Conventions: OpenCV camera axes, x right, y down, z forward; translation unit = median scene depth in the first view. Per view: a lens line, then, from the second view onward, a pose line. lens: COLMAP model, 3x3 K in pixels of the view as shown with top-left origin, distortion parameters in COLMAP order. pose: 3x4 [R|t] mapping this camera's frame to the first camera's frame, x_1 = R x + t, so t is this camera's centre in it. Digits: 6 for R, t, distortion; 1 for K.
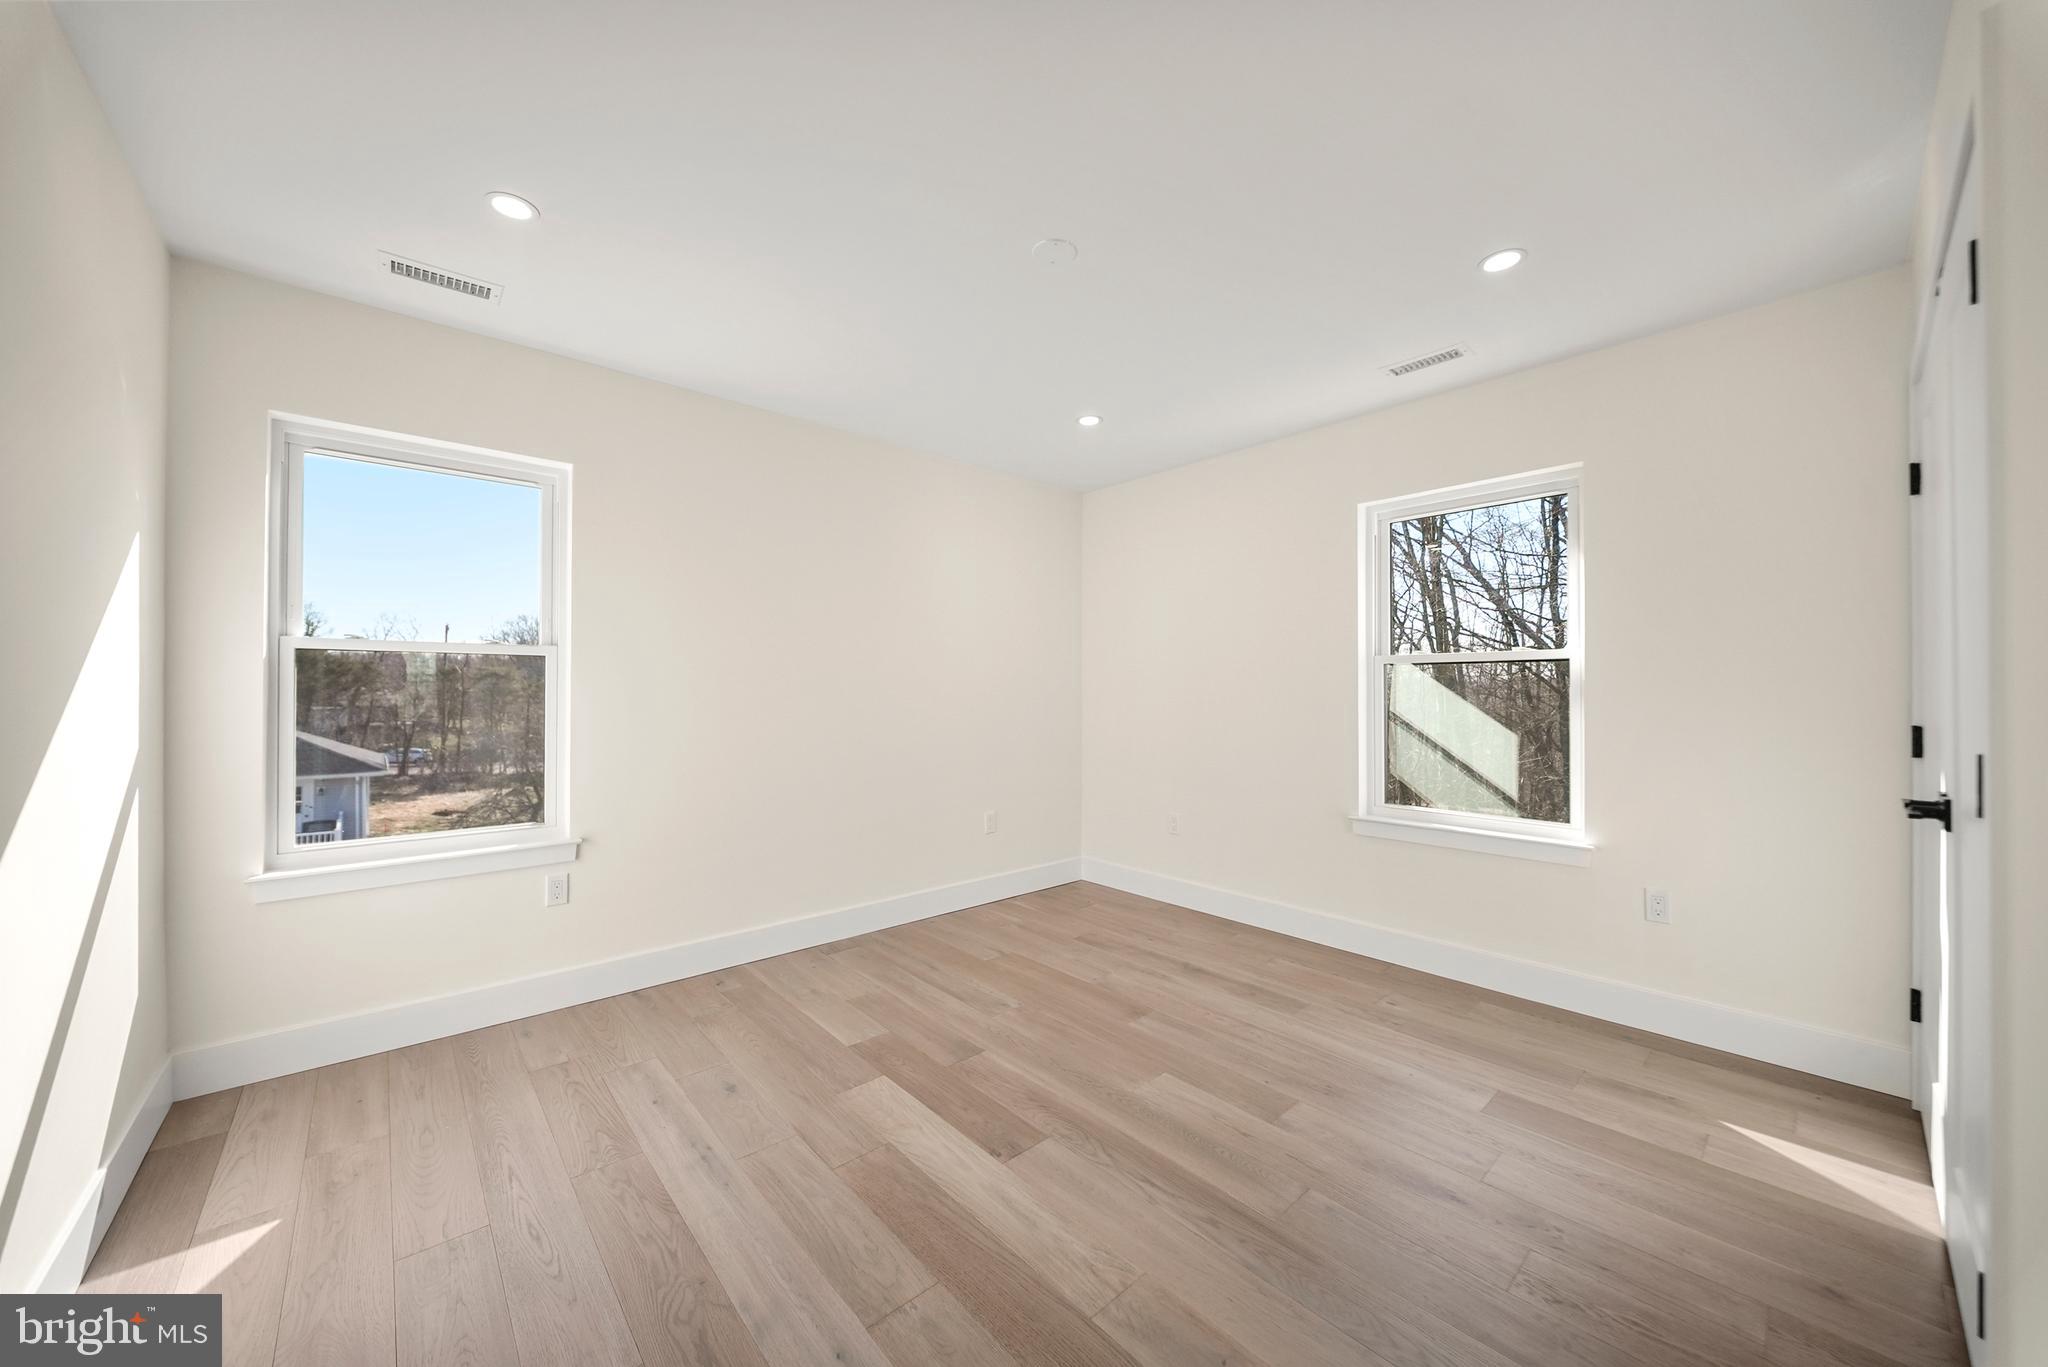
lens RADIAL K [[727.5, 0, 1025.3], [0, 727.5, 689.6], [0, 0, 1]] dist [-0.006345, -0.001091]
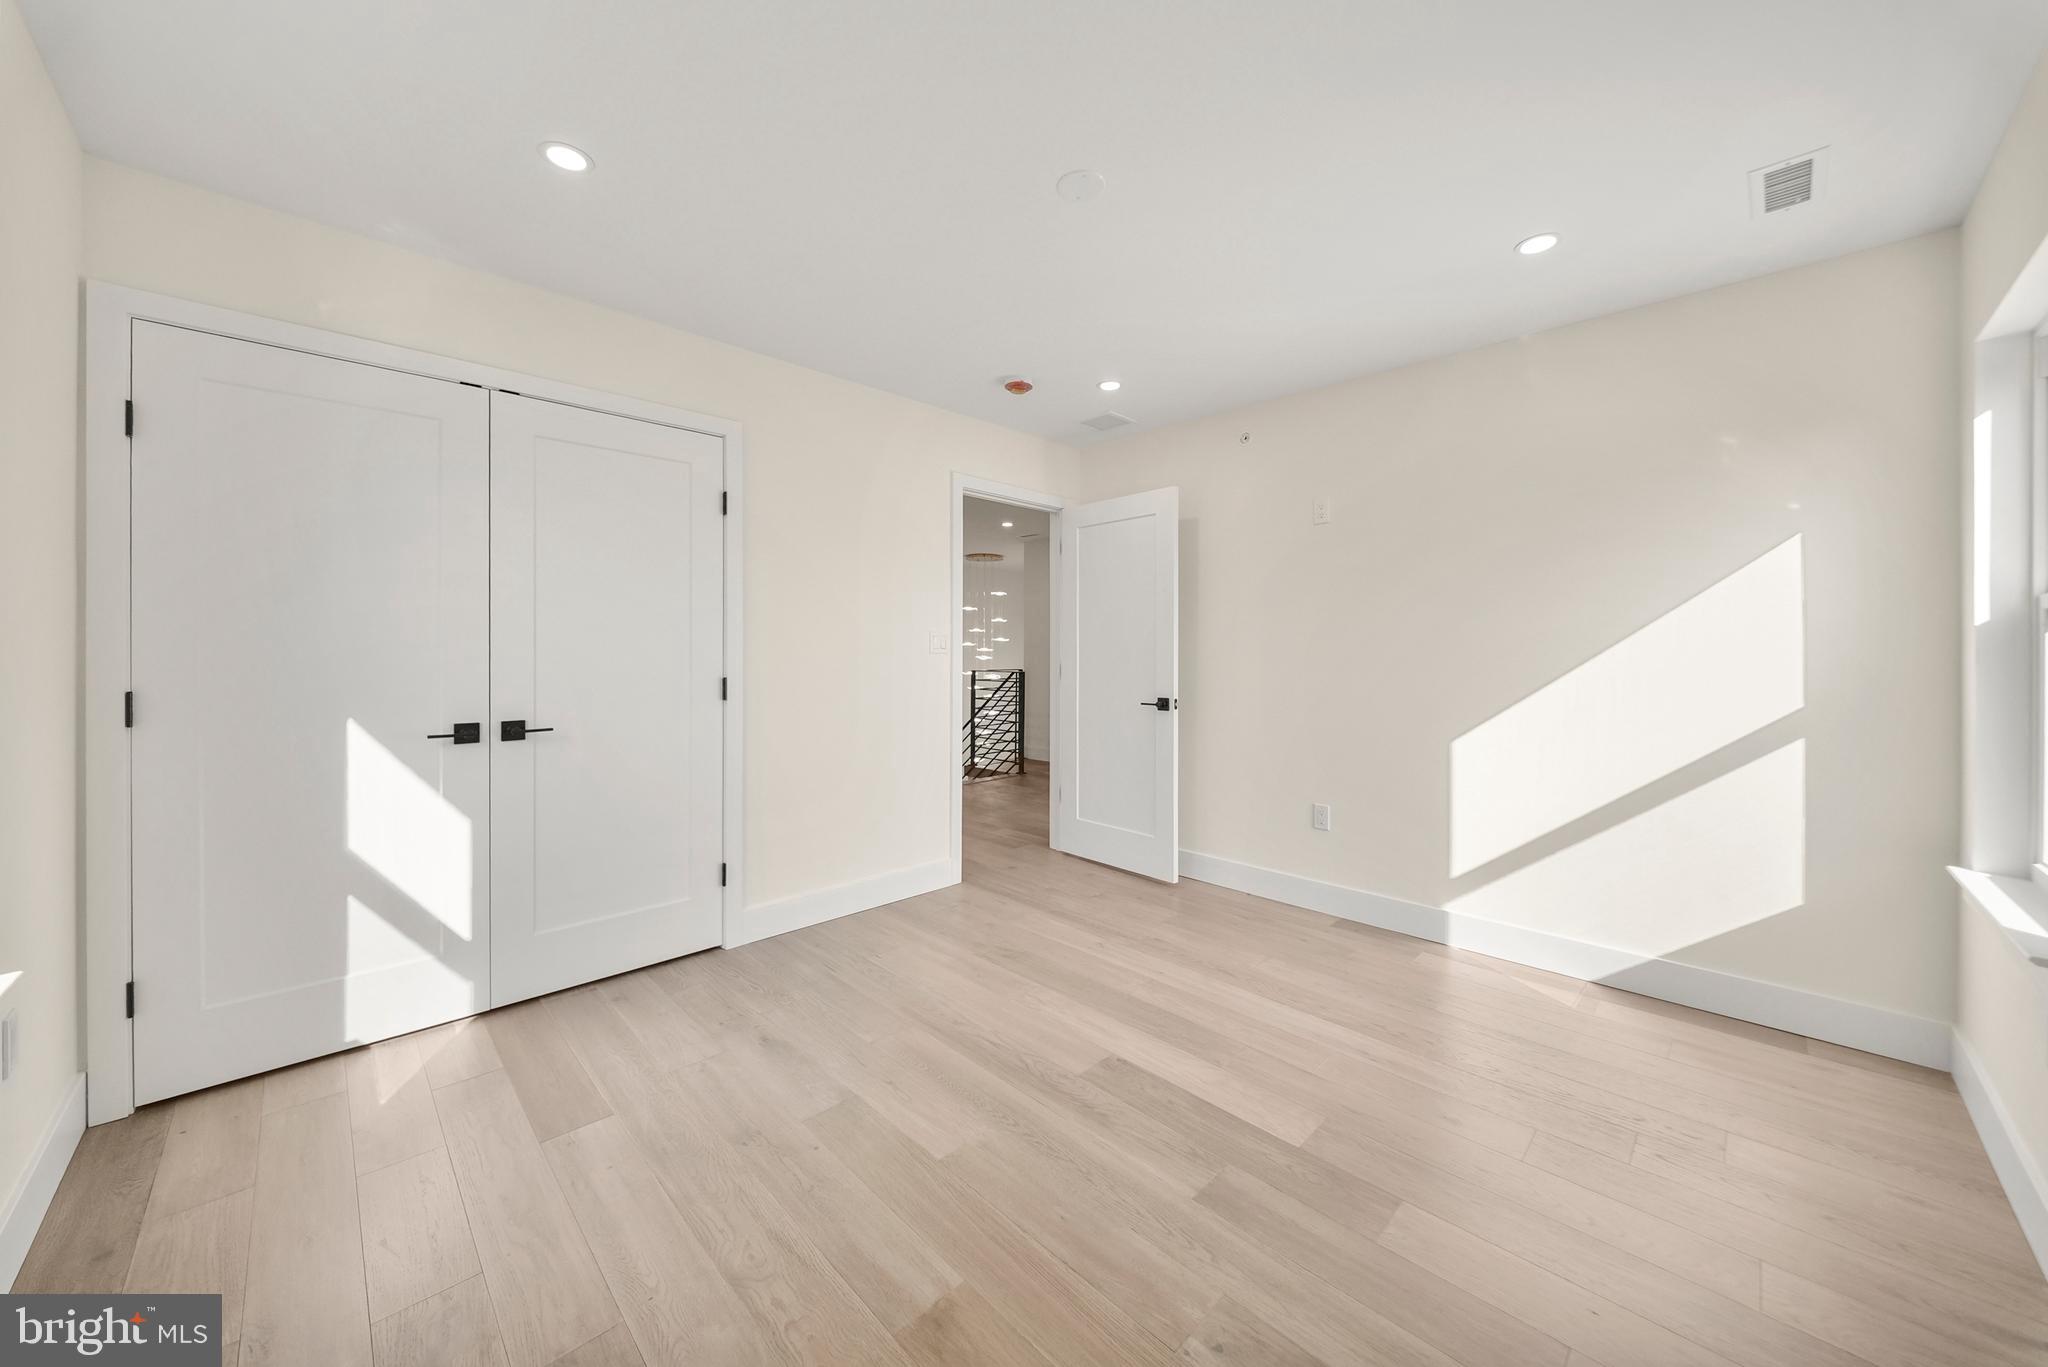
lens RADIAL K [[727.5, 0, 1045.8], [0, 727.5, 654.4], [0, 0, 1]] dist [-0.006345, -0.001091]
pose [[-0.996834, -0.005103, -0.079349, 0.155115], [-0.004781, 0.999980, -0.004244, 0.001806], [0.079369, -0.003851, -0.996838, 1.906833]]
